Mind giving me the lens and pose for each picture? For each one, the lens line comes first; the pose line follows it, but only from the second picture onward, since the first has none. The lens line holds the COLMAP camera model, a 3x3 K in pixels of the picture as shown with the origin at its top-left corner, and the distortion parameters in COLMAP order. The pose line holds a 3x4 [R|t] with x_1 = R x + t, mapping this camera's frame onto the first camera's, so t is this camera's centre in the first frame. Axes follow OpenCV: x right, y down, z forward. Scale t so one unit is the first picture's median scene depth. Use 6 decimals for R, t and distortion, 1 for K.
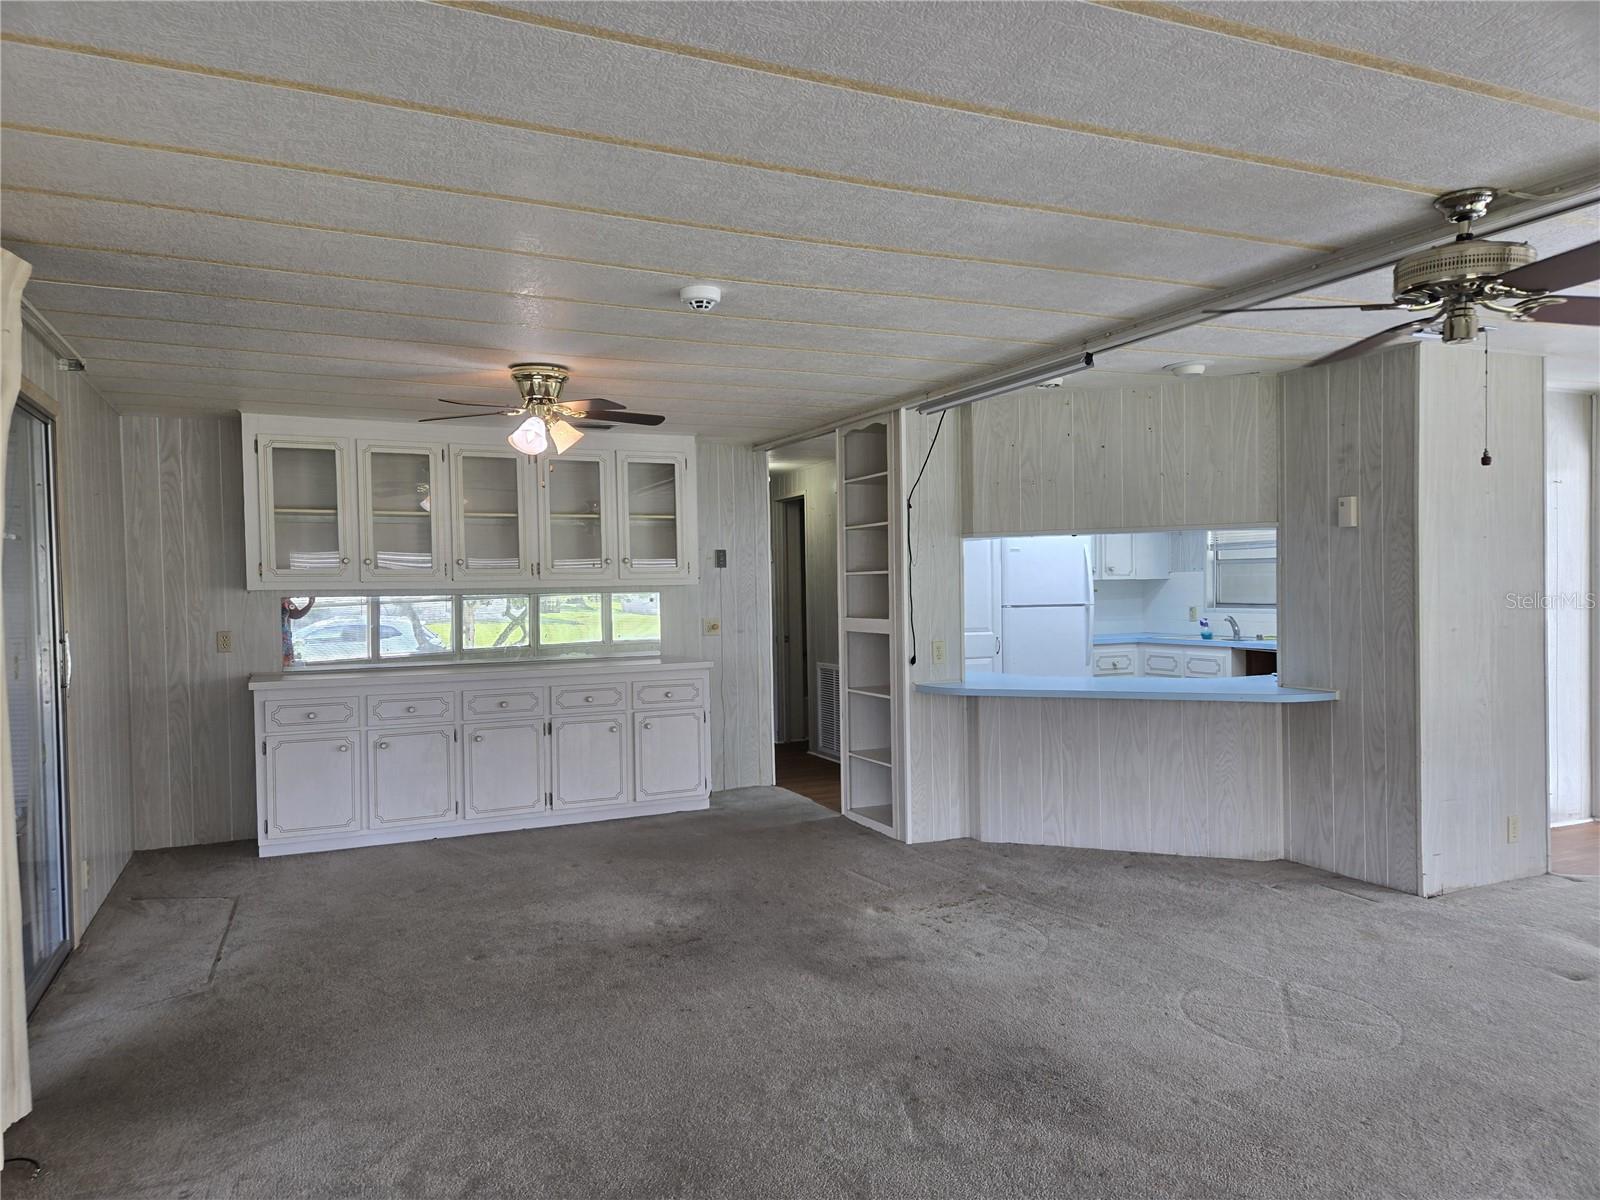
lens RADIAL K [[1072.9, 0, 783.3], [0, 1072.9, 610.9], [0, 0, 1]] dist [0.079815, -0.060328]
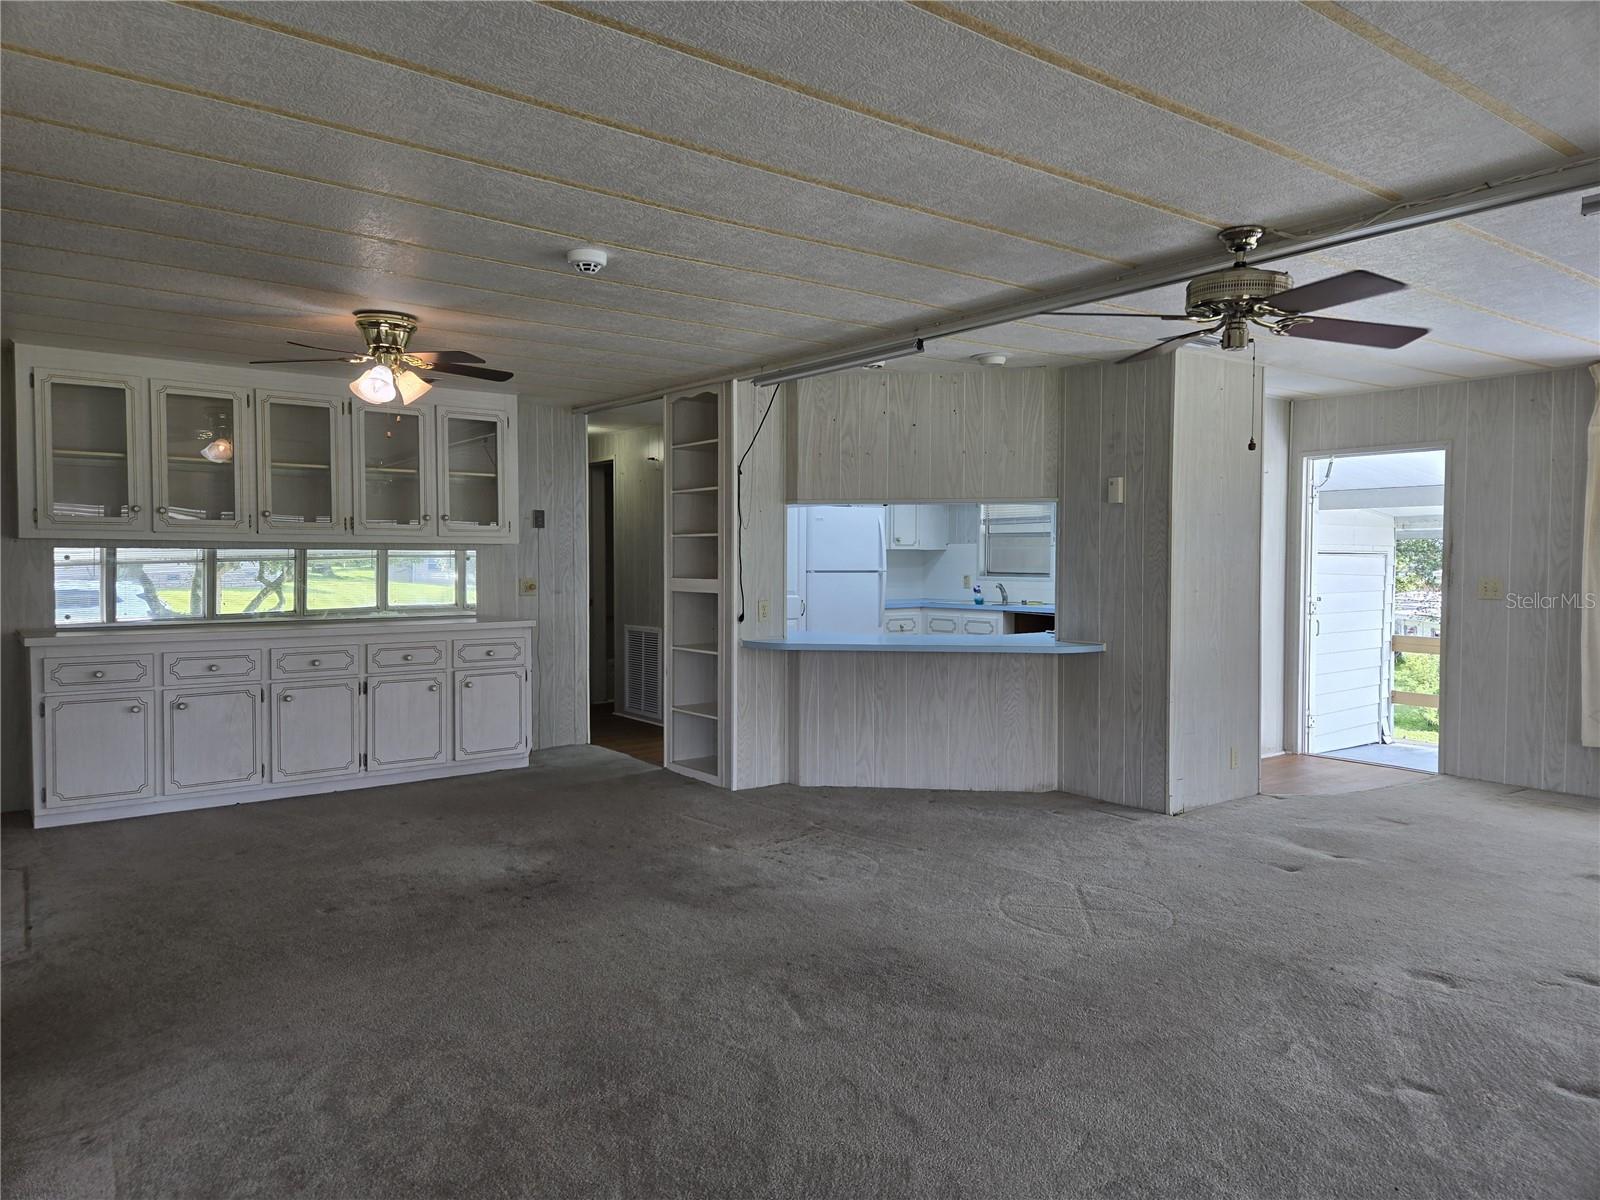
lens RADIAL K [[1066.9, 0, 788.7], [0, 1066.9, 594.8], [0, 0, 1]] dist [0.078747, -0.061326]
pose [[0.974091, 0.009832, 0.225941, -0.081927], [-0.012241, 0.999882, 0.009261, 0.014598], [-0.225823, -0.011786, 0.974097, -0.043177]]
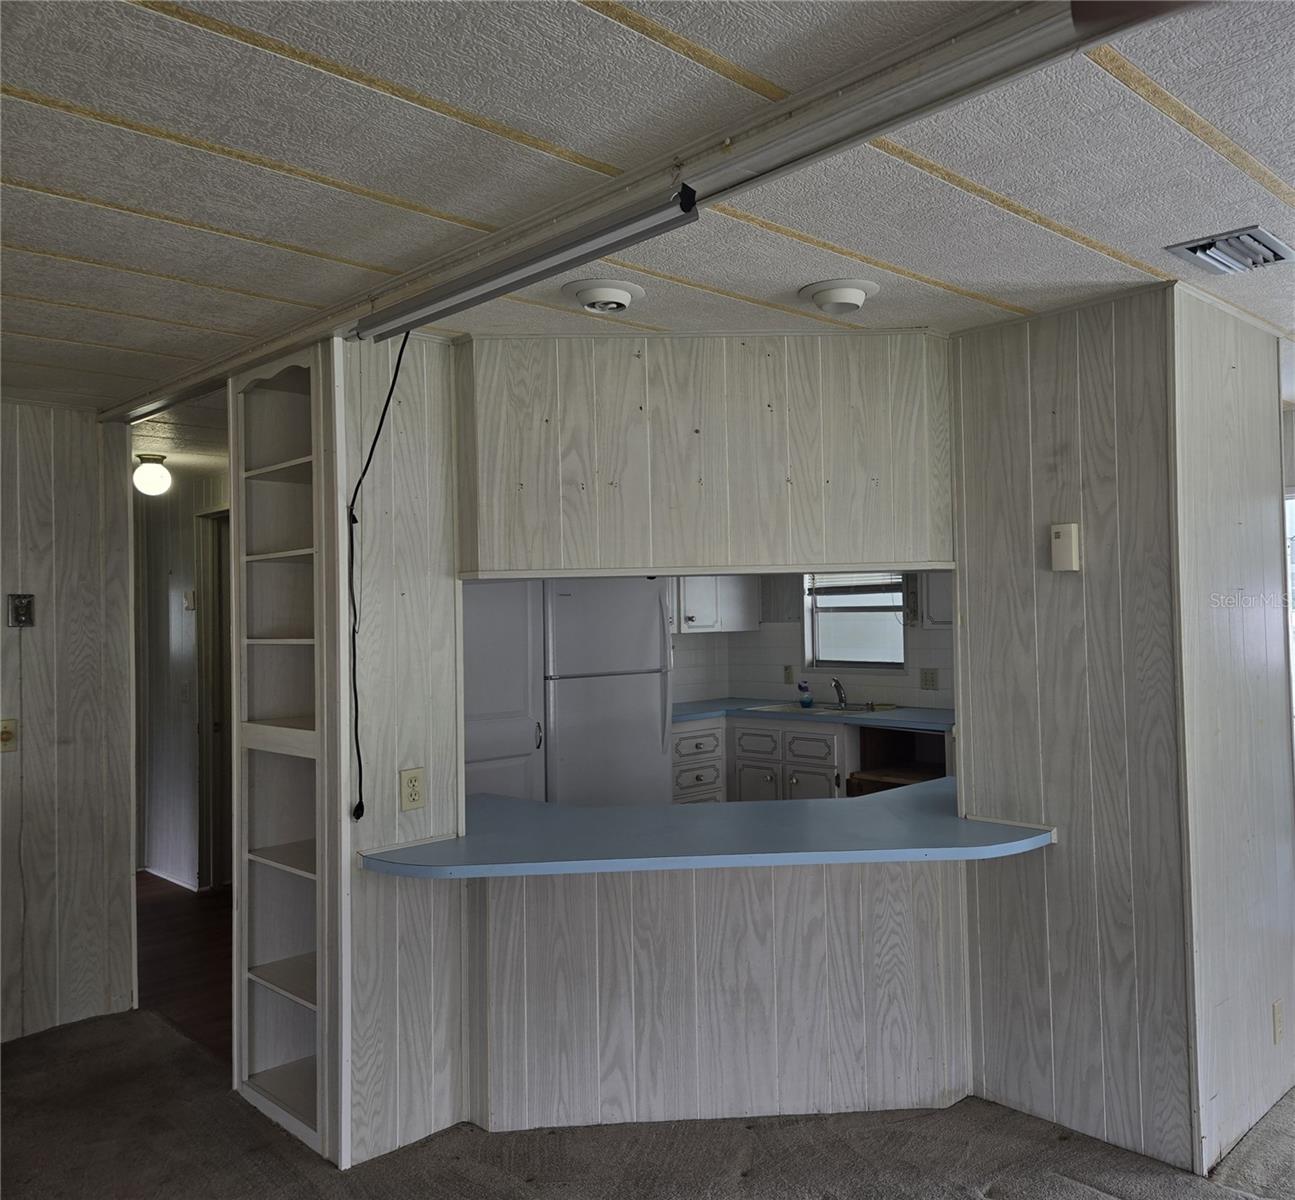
lens RADIAL K [[1070.1, 0, 788.2], [0, 1070.1, 584.2], [0, 0, 1]] dist [0.045010, -0.000219]
pose [[0.919893, 0.007126, 0.392106, 0.120567], [0.015269, 0.998426, -0.053966, -0.037335], [-0.391873, 0.055630, 0.918336, 0.480898]]
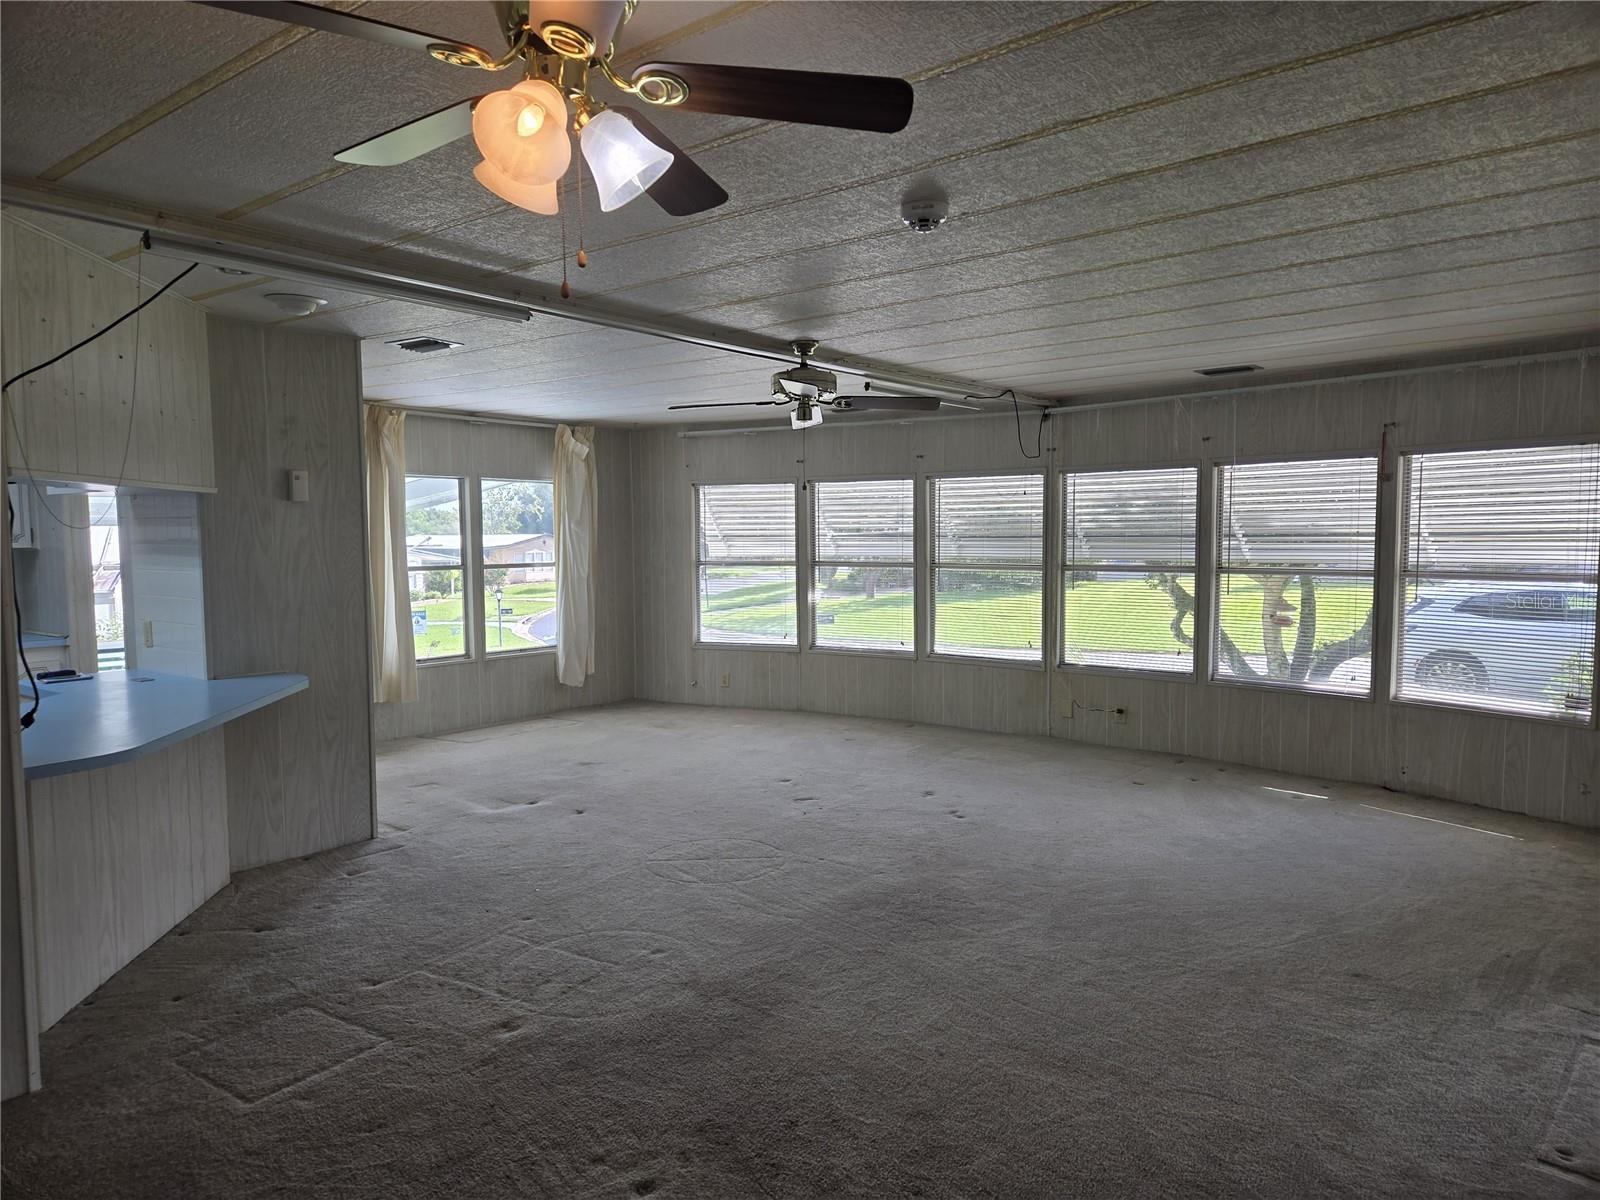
lens RADIAL K [[1077.7, 0, 801.7], [0, 1077.7, 609.3], [0, 0, 1]] dist [0.059330, -0.001197]
pose [[-0.458964, -0.045031, 0.887313, -0.557827], [0.035749, 0.996970, 0.069088, -0.031324], [-0.887735, 0.063430, -0.455963, 1.035946]]
